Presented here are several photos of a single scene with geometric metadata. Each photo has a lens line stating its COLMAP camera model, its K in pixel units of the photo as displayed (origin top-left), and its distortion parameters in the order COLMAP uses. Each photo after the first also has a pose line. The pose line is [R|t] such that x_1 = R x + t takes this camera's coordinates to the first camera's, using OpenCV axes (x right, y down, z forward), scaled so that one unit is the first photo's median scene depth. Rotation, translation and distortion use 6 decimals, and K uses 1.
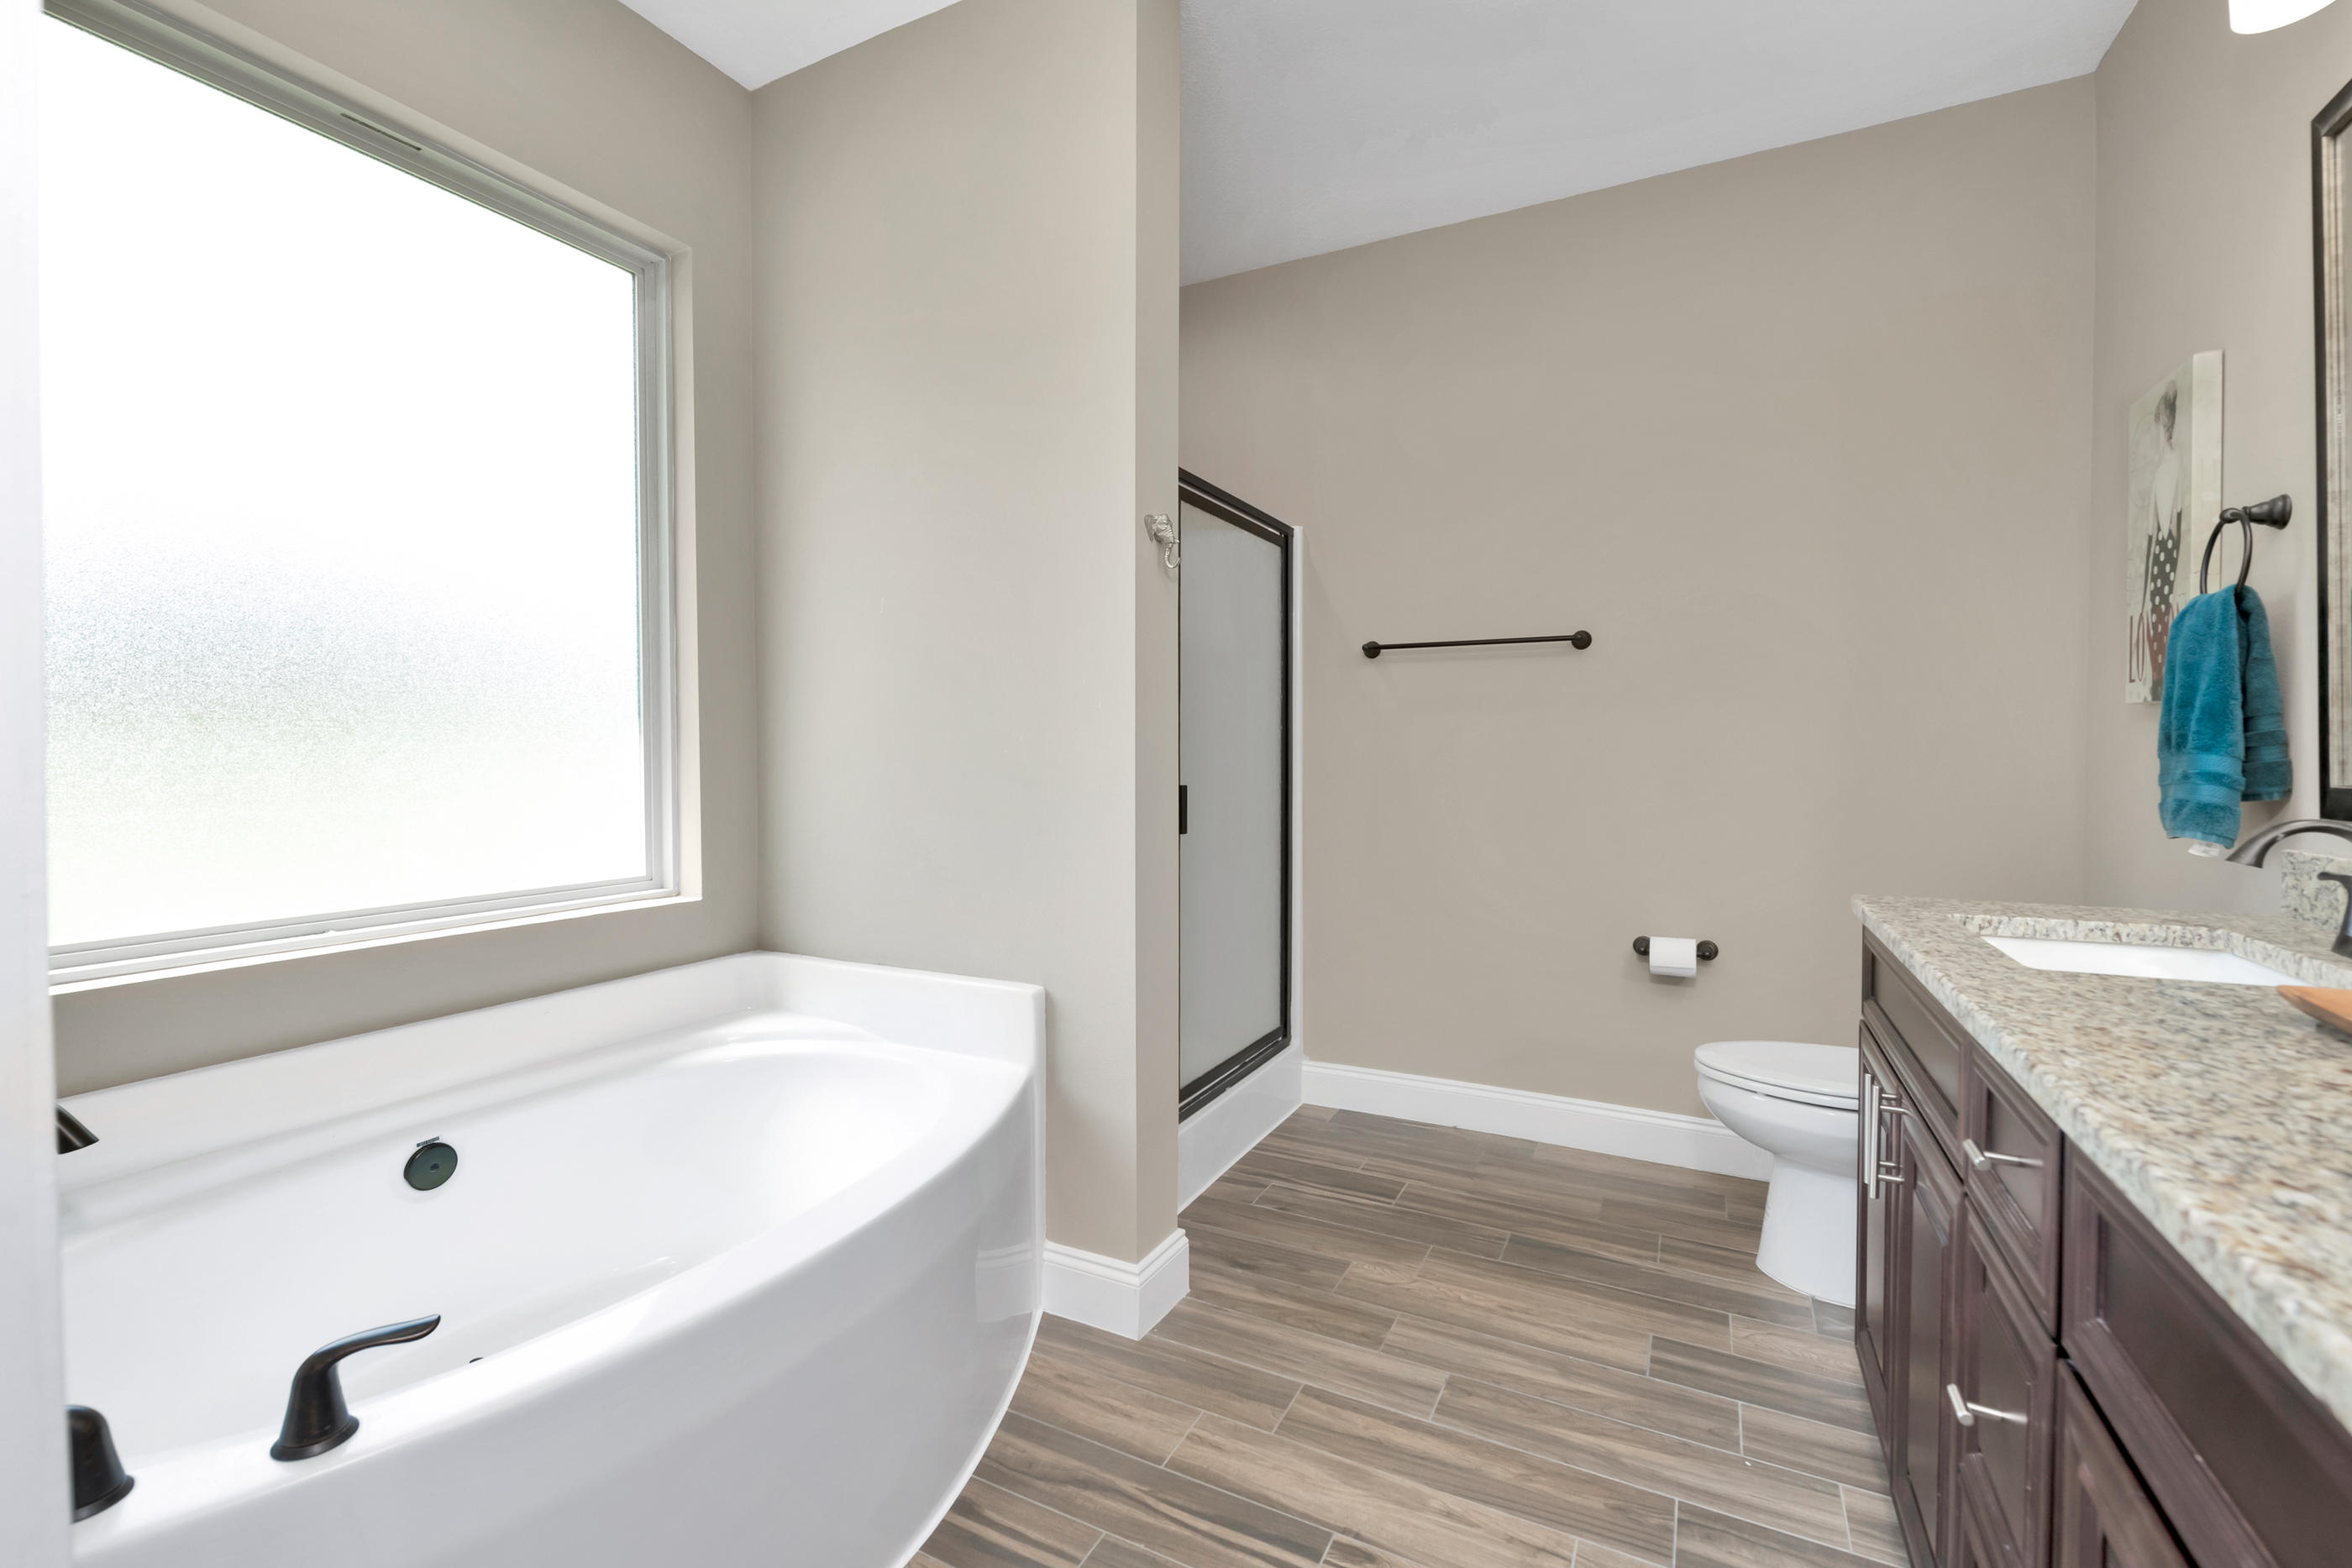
lens RADIAL K [[1029.3, 0, 1217.0], [0, 1029.3, 771.9], [0, 0, 1]] dist [0.004780, -0.007080]
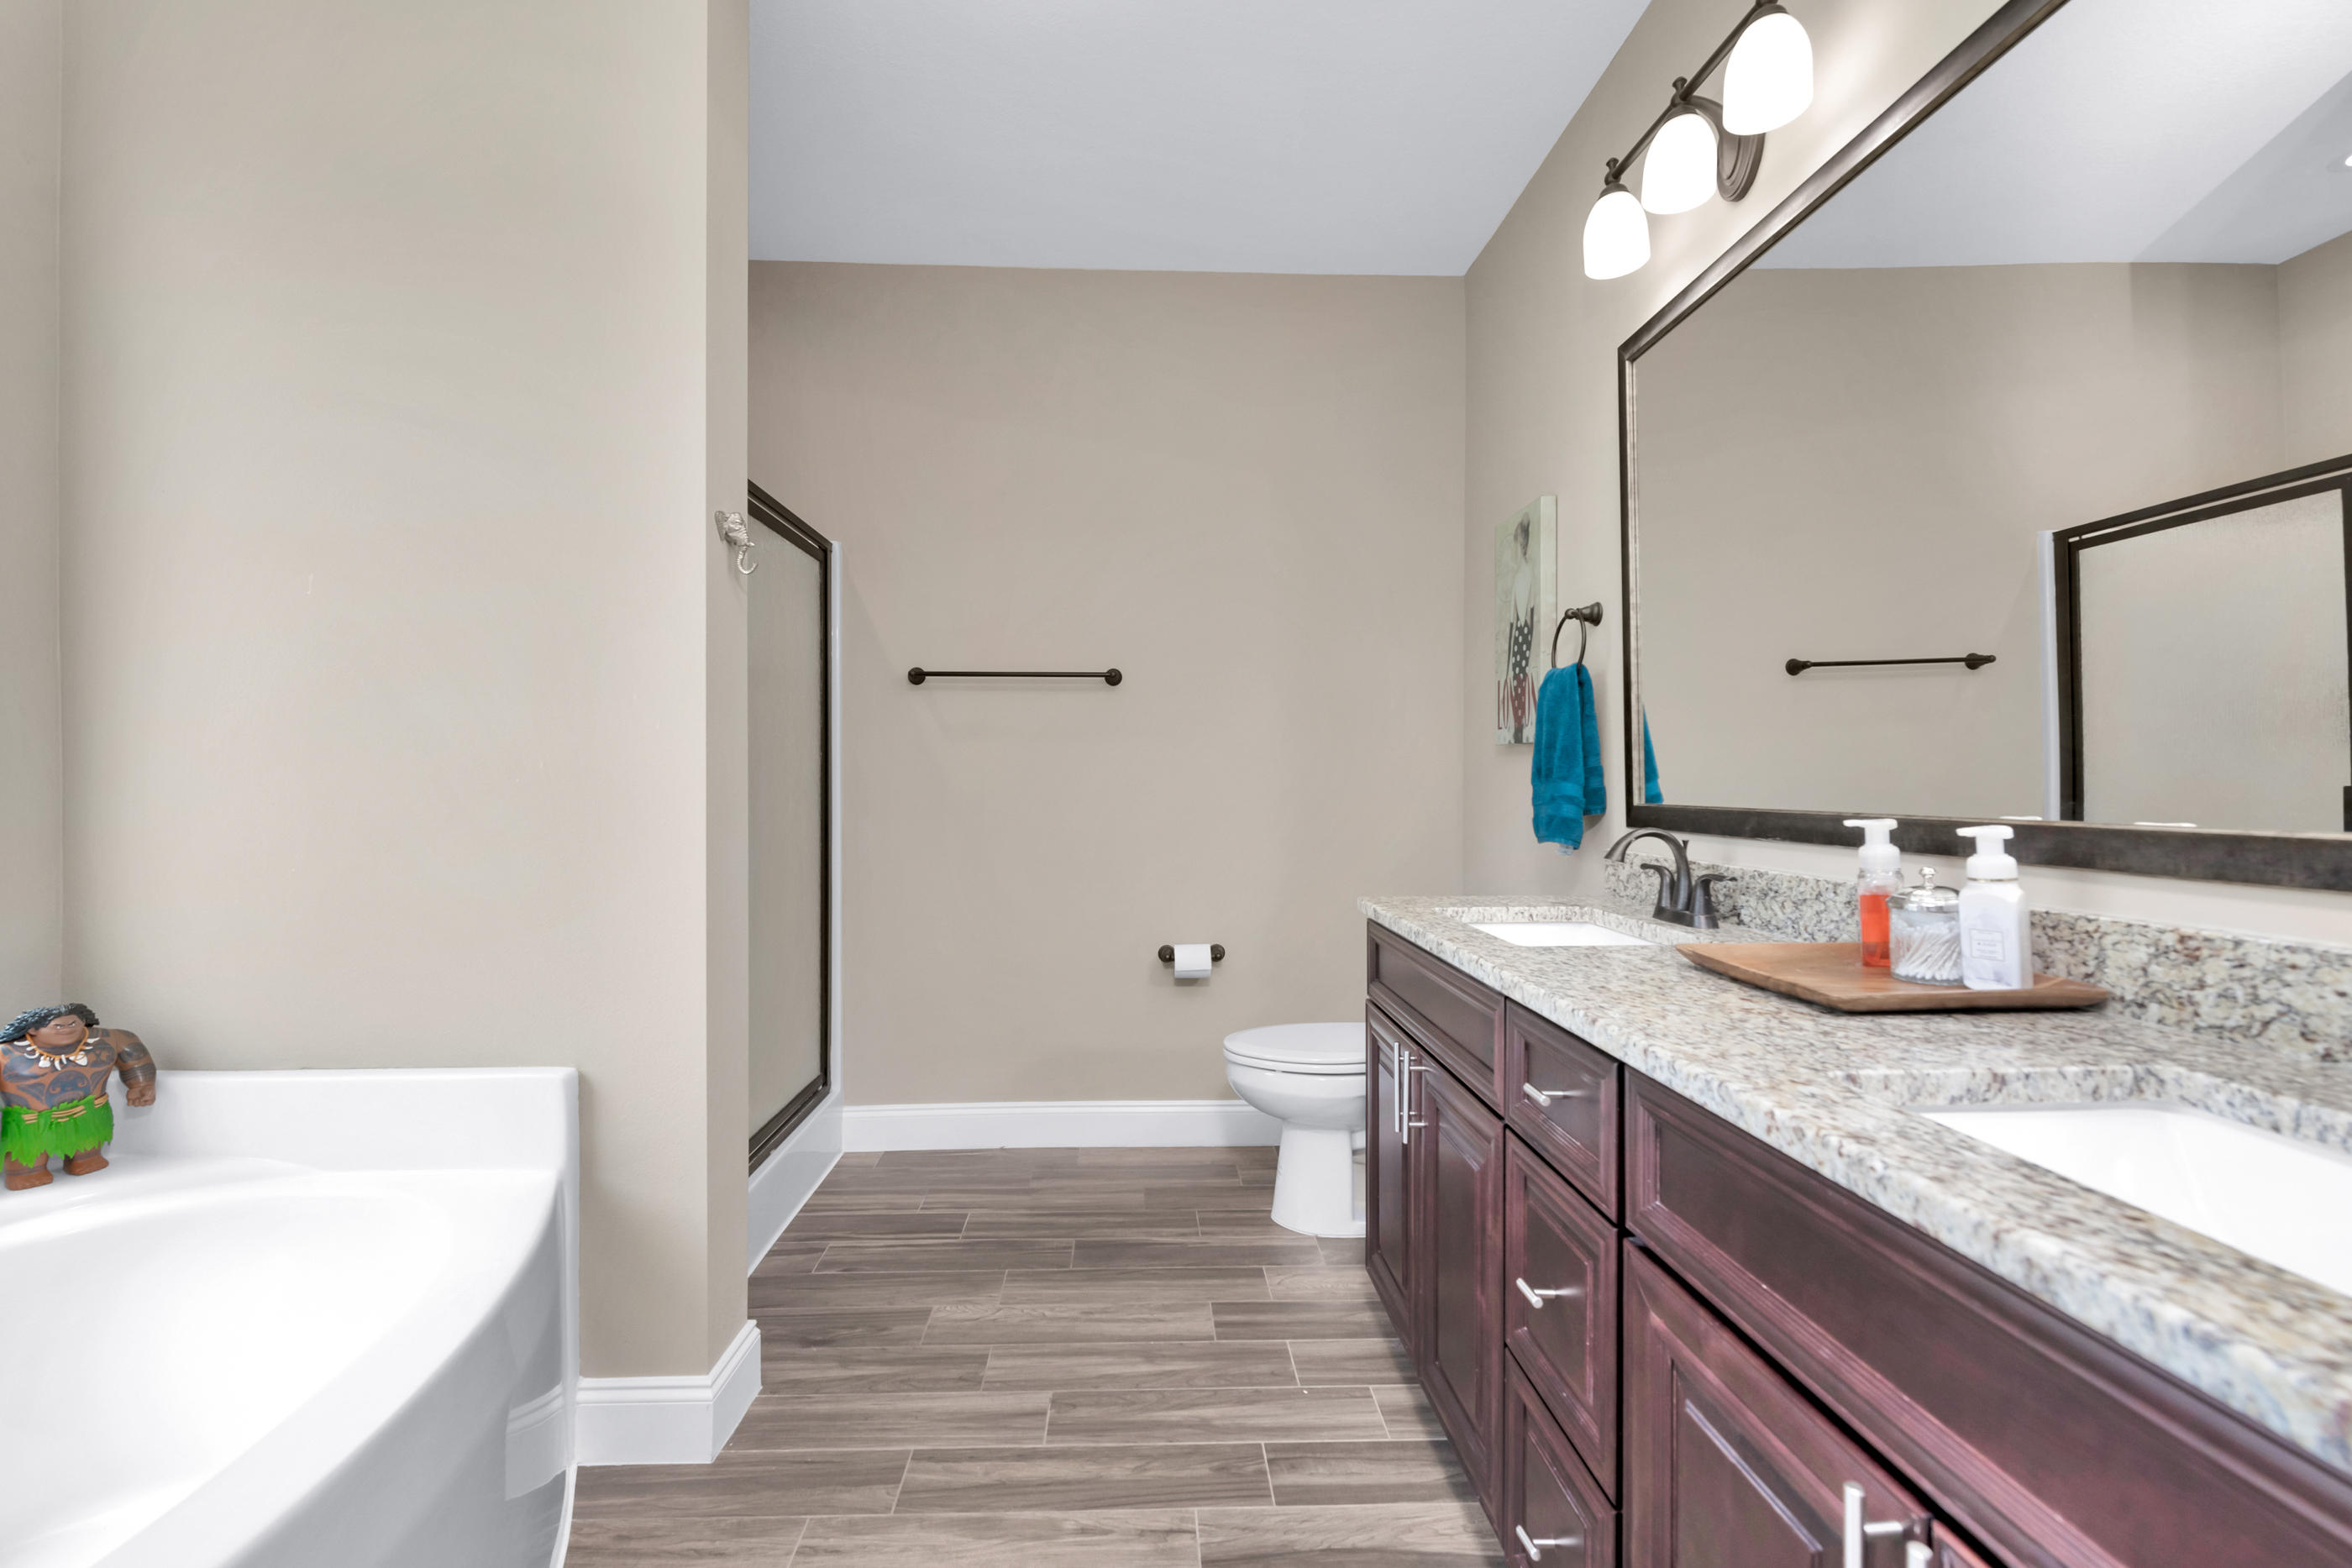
lens RADIAL K [[996.3, 0, 1203.1], [0, 996.3, 779.8], [0, 0, 1]] dist [-0.000411, -0.004303]
pose [[0.867177, 0.000024, 0.497999, -0.141624], [0.008509, 0.999853, -0.014866, -0.004751], [-0.497927, 0.017129, 0.867050, 0.066584]]
